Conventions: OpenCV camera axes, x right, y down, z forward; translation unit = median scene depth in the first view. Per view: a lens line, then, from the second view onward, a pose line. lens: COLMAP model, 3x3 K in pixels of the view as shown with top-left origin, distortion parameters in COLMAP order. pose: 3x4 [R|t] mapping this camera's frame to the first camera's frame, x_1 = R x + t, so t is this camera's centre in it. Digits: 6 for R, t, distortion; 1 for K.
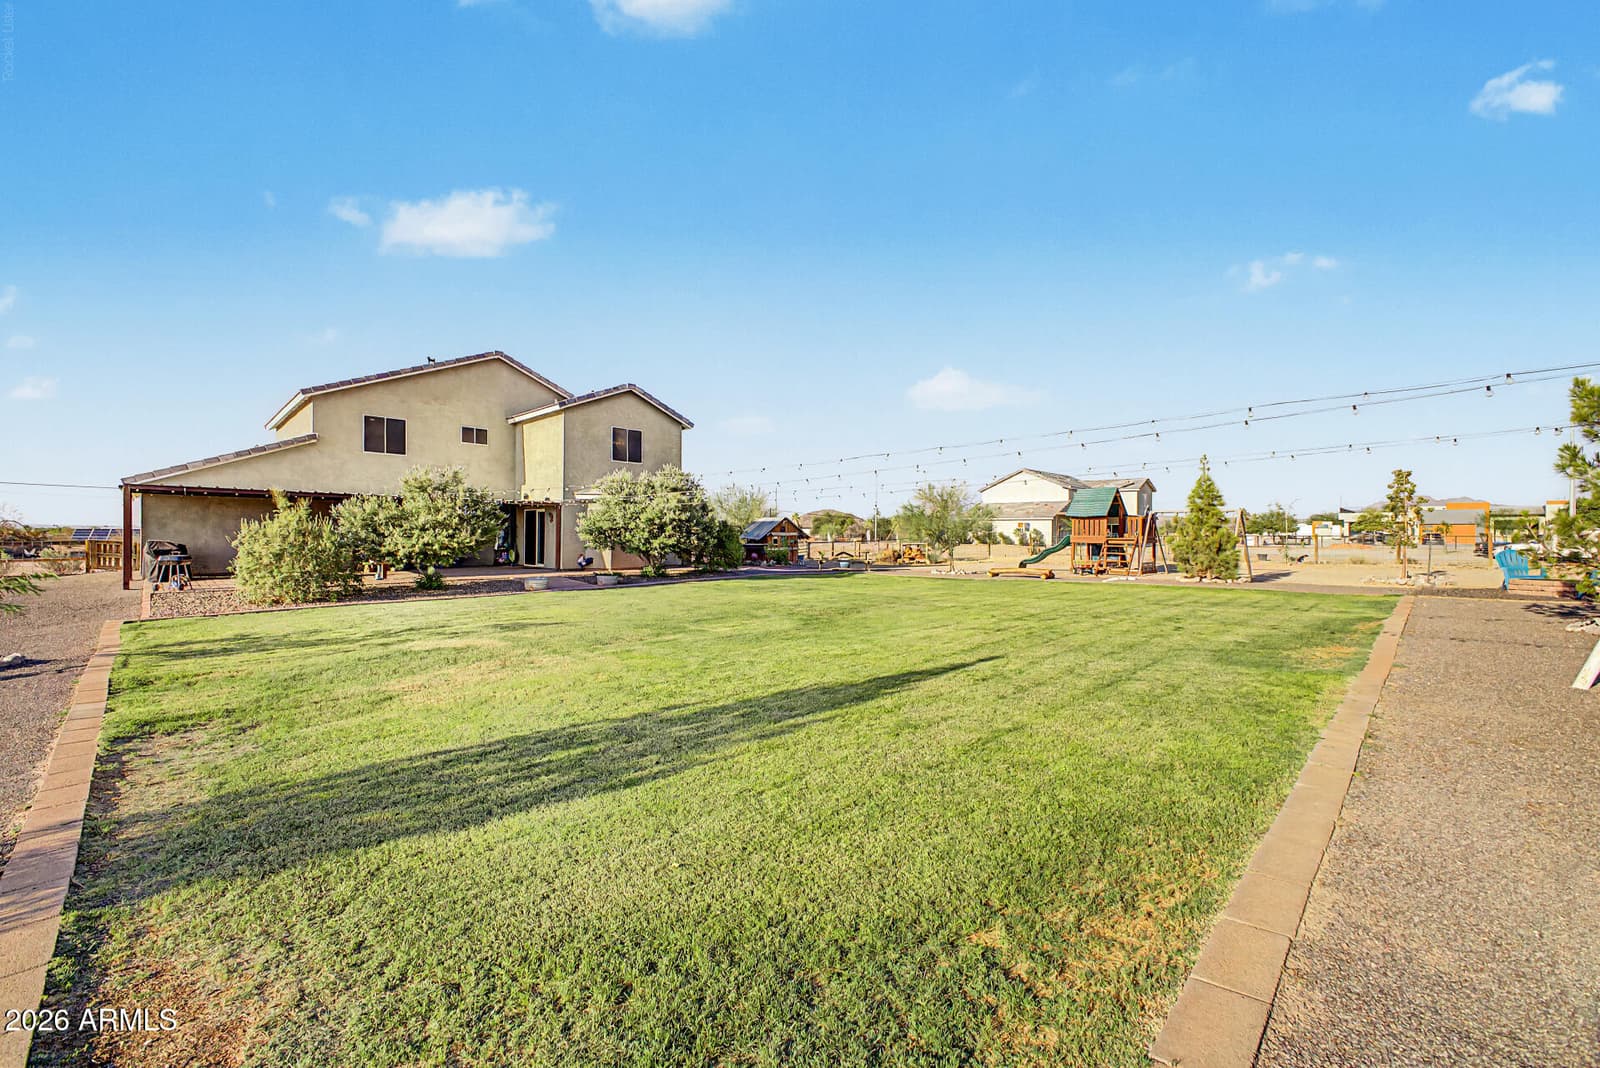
lens RADIAL K [[632.8, 0, 808.9], [0, 632.8, 532.4], [0, 0, 1]] dist [0.000100, -0.000104]
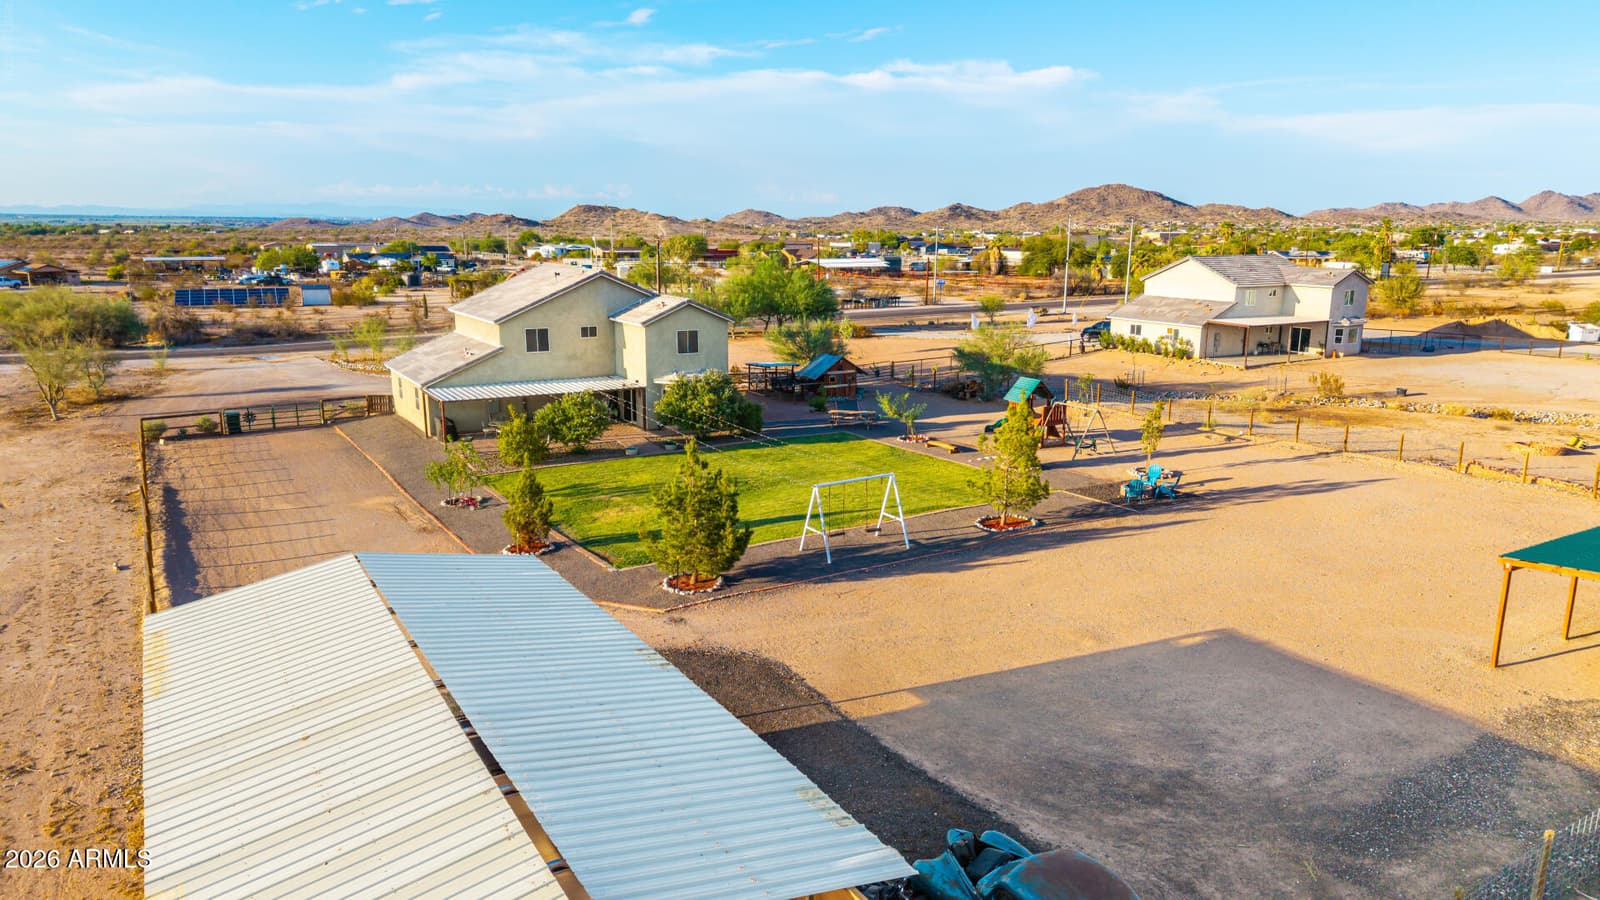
lens RADIAL K [[1033.3, 0, 800.0], [0, 1033.3, 450.0], [0, 0, 1]] dist [0.047143, -0.075298]
pose [[0.968818, 0.046430, -0.243383, 0.583364], [0.004707, 0.978660, 0.205434, -0.408987], [0.247727, -0.200174, 0.947925, -1.301483]]
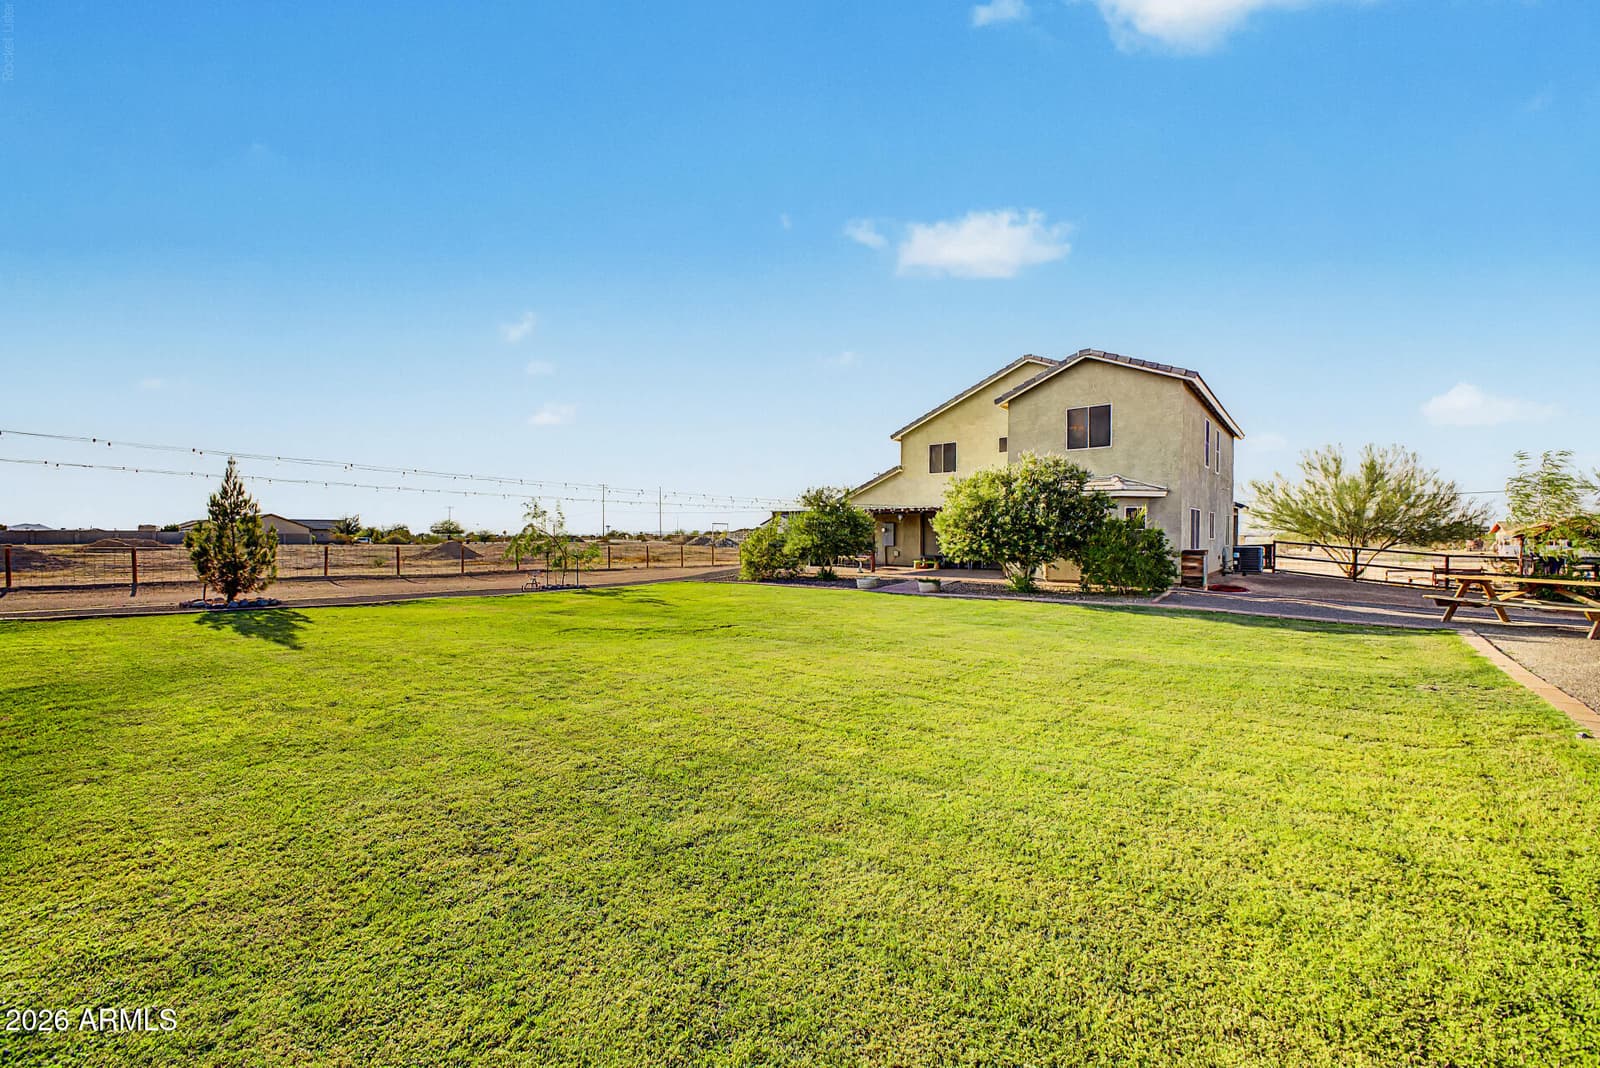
lens RADIAL K [[620.1, 0, 796.0], [0, 620.1, 534.2], [0, 0, 1]] dist [0.002143, 0.000139]
pose [[0.085017, -0.008025, -0.996347, 0.500172], [0.004240, 0.999961, -0.007692, 0.001673], [0.996371, -0.003570, 0.085047, 0.612395]]
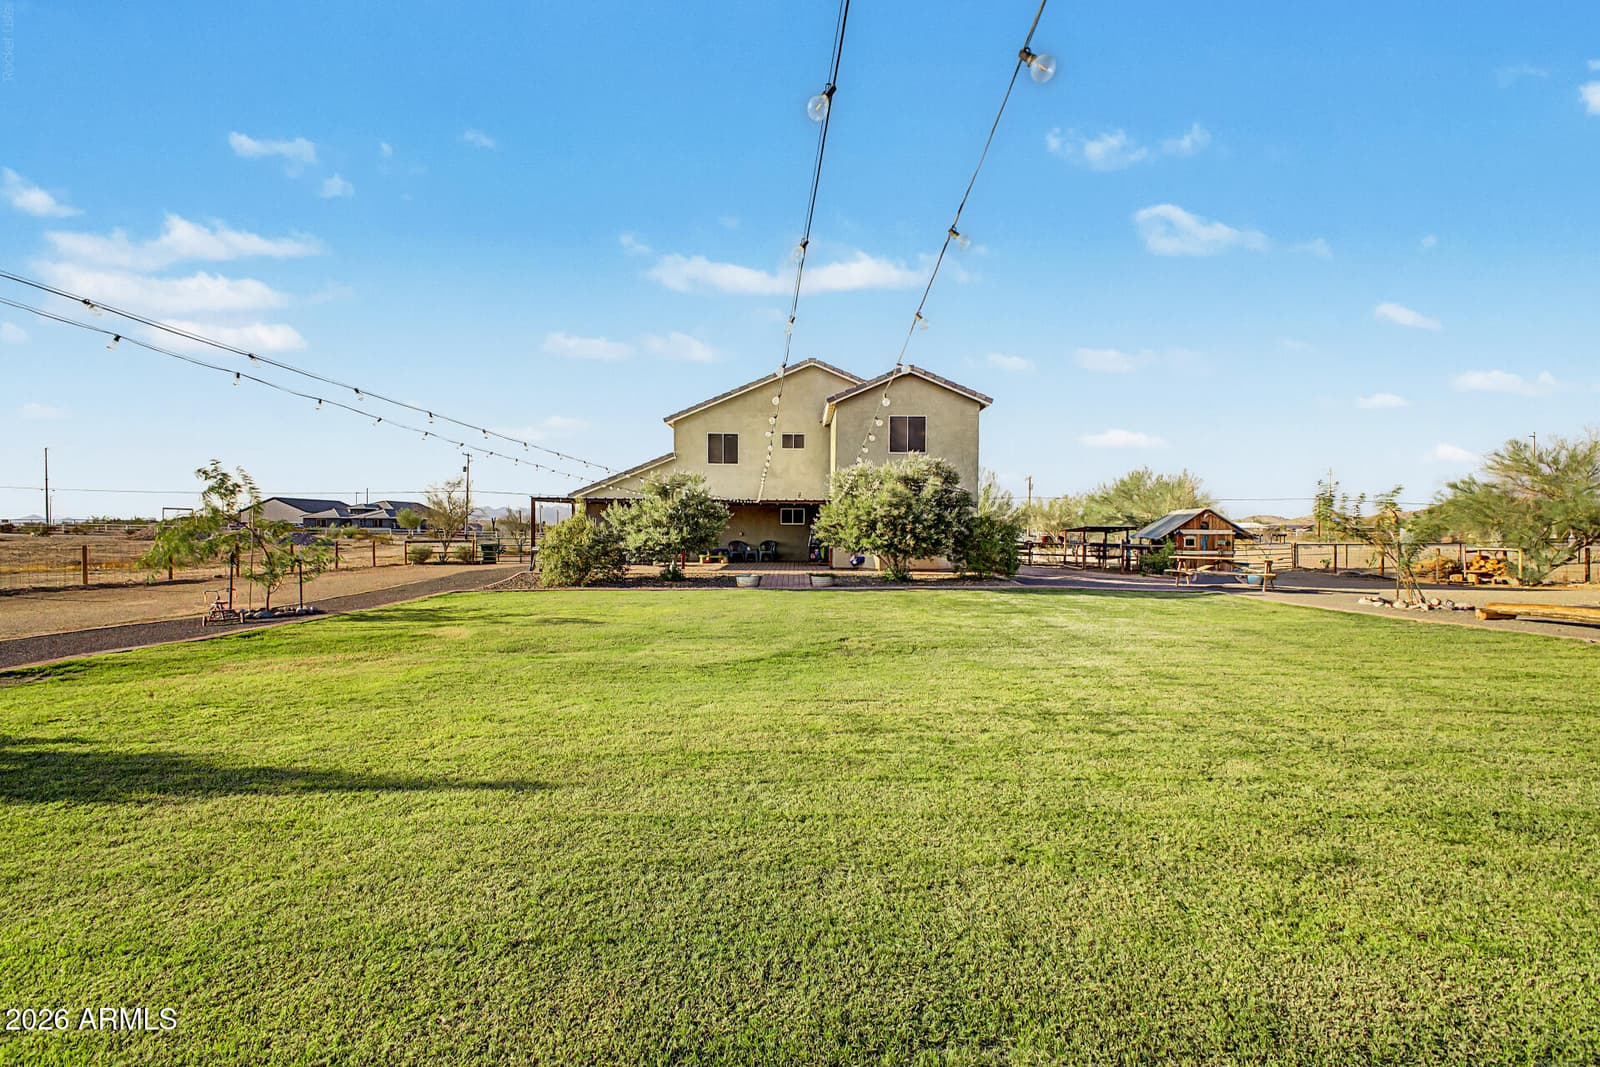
lens RADIAL K [[627.4, 0, 795.4], [0, 627.4, 536.1], [0, 0, 1]] dist [0.029323, 0.000049]
pose [[0.695765, 0.005943, -0.718244, 0.271839], [0.001562, 0.999951, 0.009787, -0.000819], [0.718267, -0.007932, 0.695722, 0.275476]]
